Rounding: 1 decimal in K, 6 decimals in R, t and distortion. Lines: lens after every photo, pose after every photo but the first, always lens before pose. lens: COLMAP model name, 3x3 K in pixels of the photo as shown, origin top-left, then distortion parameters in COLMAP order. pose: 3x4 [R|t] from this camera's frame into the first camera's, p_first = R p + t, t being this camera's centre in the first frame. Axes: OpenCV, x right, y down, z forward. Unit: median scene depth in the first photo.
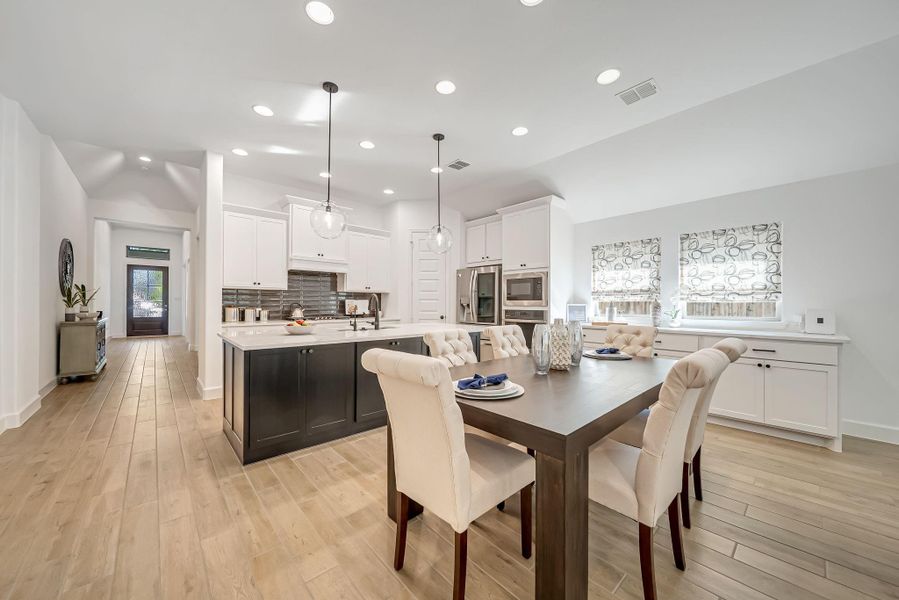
lens RADIAL K [[337.1, 0, 449.5], [0, 337.1, 300.0], [0, 0, 1]] dist [-0.007081, 0.000044]
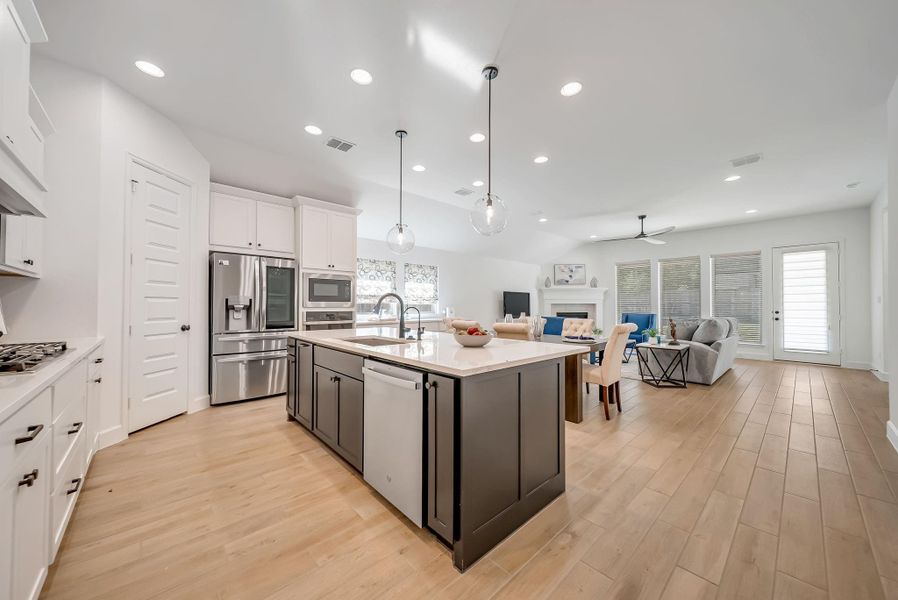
lens RADIAL K [[326.5, 0, 449.0], [0, 326.5, 300.0], [0, 0, 1]] dist [0.000407, -0.000020]
pose [[-0.027572, 0.015258, 0.999503, -0.698278], [-0.010747, 0.999821, -0.015560, 0.006706], [-0.999562, -0.011170, -0.027404, 0.635156]]
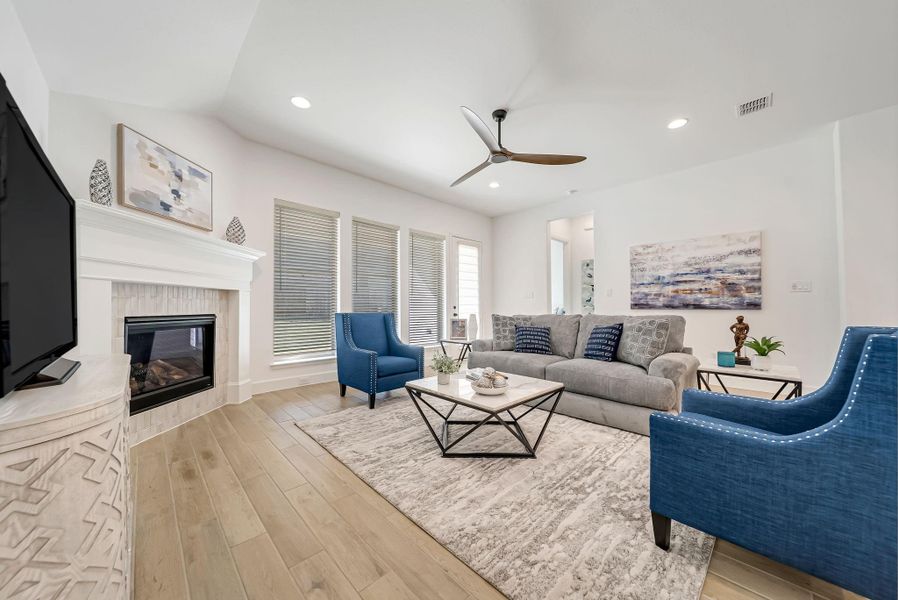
lens RADIAL K [[326.5, 0, 449.0], [0, 326.5, 300.0], [0, 0, 1]] dist [0.000407, -0.000020]
pose [[-0.998886, -0.004137, -0.047002, 0.696737], [-0.002857, 0.999624, -0.027263, 0.028274], [0.047097, -0.027098, -0.998523, 0.460278]]
